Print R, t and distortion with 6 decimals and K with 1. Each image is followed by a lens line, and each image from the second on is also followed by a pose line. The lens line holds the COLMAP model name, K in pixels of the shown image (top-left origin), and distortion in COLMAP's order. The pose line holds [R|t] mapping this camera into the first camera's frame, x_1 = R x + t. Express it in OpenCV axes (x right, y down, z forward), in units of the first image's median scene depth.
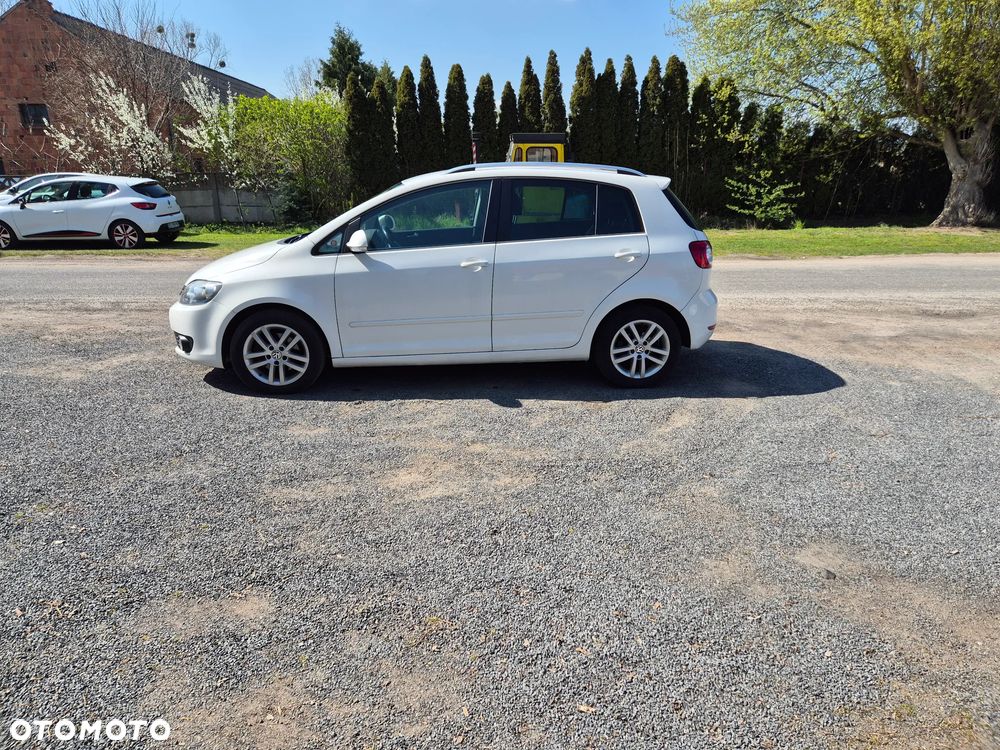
lens RADIAL K [[669.9, 0, 502.0], [0, 669.9, 372.4], [0, 0, 1]] dist [0.073856, -0.060085]
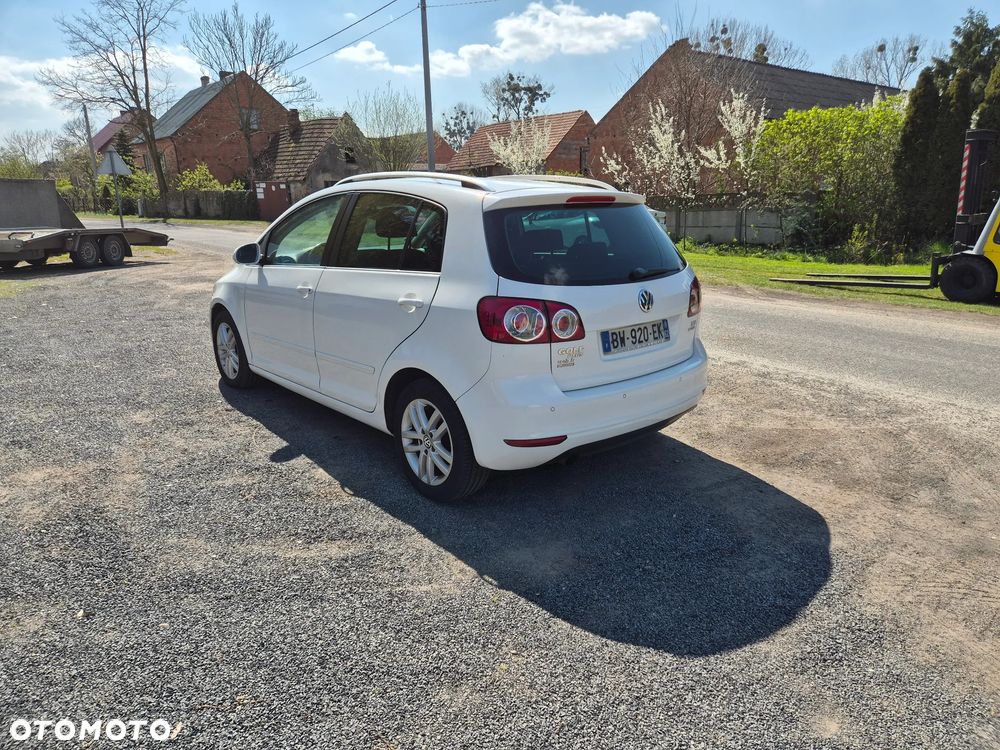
lens RADIAL K [[666.6, 0, 503.0], [0, 666.6, 375.3], [0, 0, 1]] dist [0.066637, -0.052297]
pose [[0.599374, 0.208289, -0.772895, 0.270483], [-0.225840, 0.970329, 0.086359, -0.062459], [0.767950, 0.122790, 0.628630, 0.222210]]
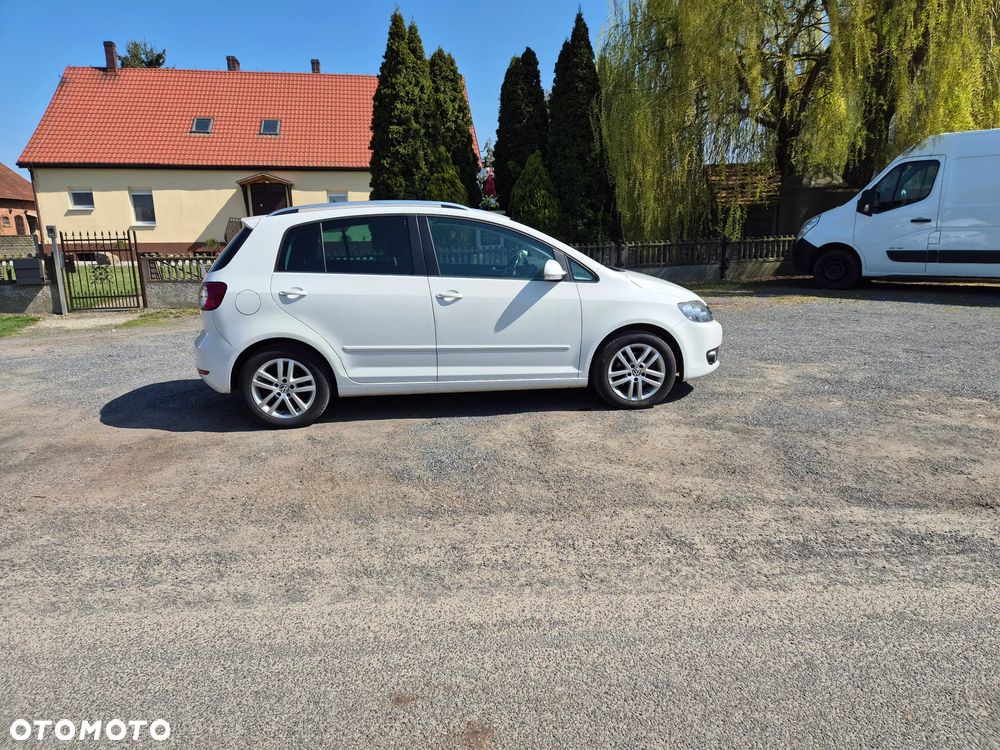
lens RADIAL K [[669.9, 0, 502.0], [0, 669.9, 372.4], [0, 0, 1]] dist [0.073856, -0.060085]
pose [[-0.999508, 0.024334, -0.019783, -0.042917], [0.011535, 0.871862, 0.489616, -0.223621], [0.029162, 0.489147, -0.871714, 0.774888]]
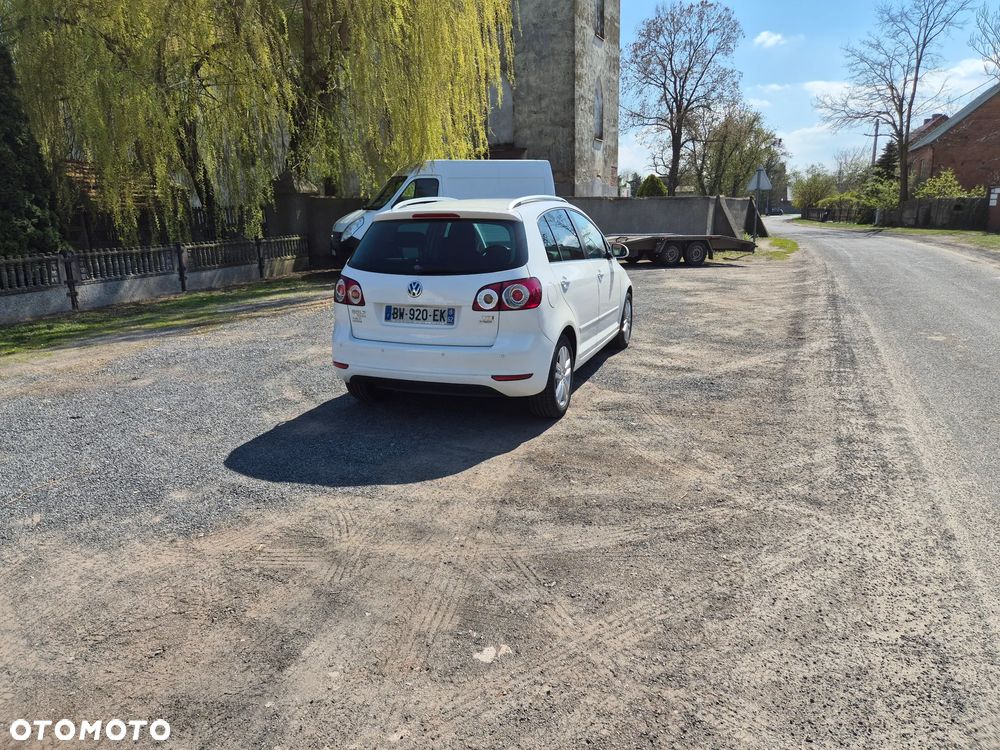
lens RADIAL K [[669.9, 0, 502.0], [0, 669.9, 372.4], [0, 0, 1]] dist [0.073856, -0.060085]
pose [[-0.420223, 0.218923, -0.880617, 0.390904], [-0.242991, 0.907871, 0.341652, -0.162847], [0.874282, 0.357552, -0.328312, 0.560020]]
